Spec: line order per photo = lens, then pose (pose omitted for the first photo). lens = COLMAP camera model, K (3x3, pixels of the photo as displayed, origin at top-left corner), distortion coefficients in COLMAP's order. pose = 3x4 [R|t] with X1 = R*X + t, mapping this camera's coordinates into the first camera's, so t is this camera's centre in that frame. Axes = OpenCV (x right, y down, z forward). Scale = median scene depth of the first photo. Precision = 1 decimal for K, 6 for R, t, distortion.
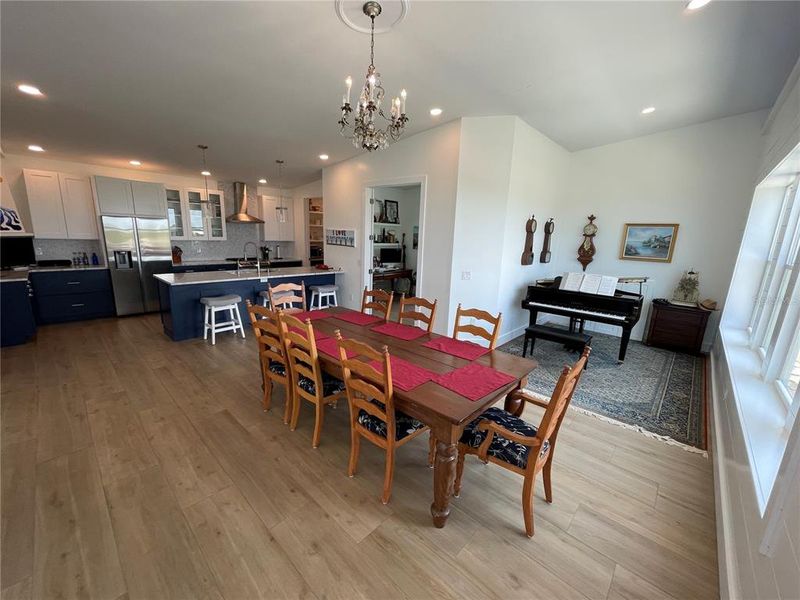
lens RADIAL K [[321.6, 0, 400.0], [0, 321.6, 300.0], [0, 0, 1]] dist [0.000921, -0.000042]
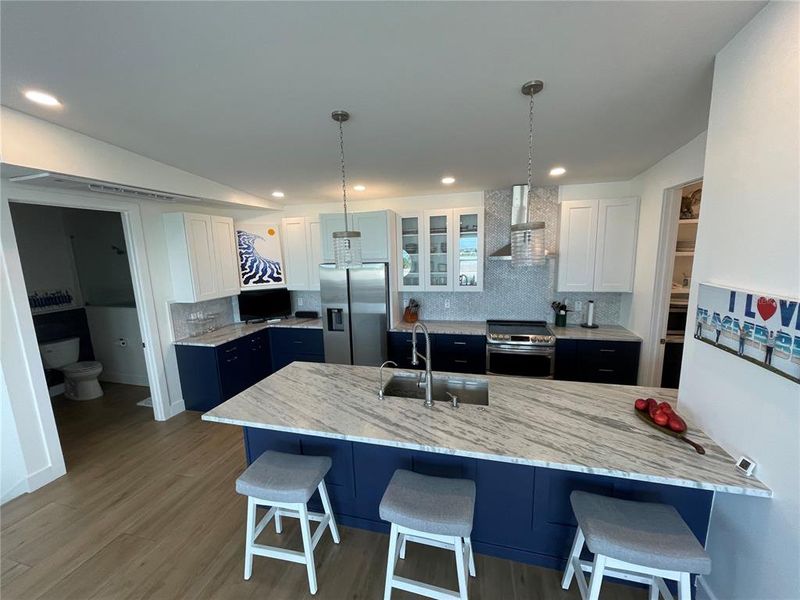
lens RADIAL K [[321.6, 0, 400.0], [0, 321.6, 300.0], [0, 0, 1]] dist [0.000921, -0.000042]
pose [[0.462448, 0.082337, -0.882815, -0.127592], [-0.138041, 0.990224, 0.020044, -0.205402], [0.875835, 0.112595, 0.469293, 0.768186]]
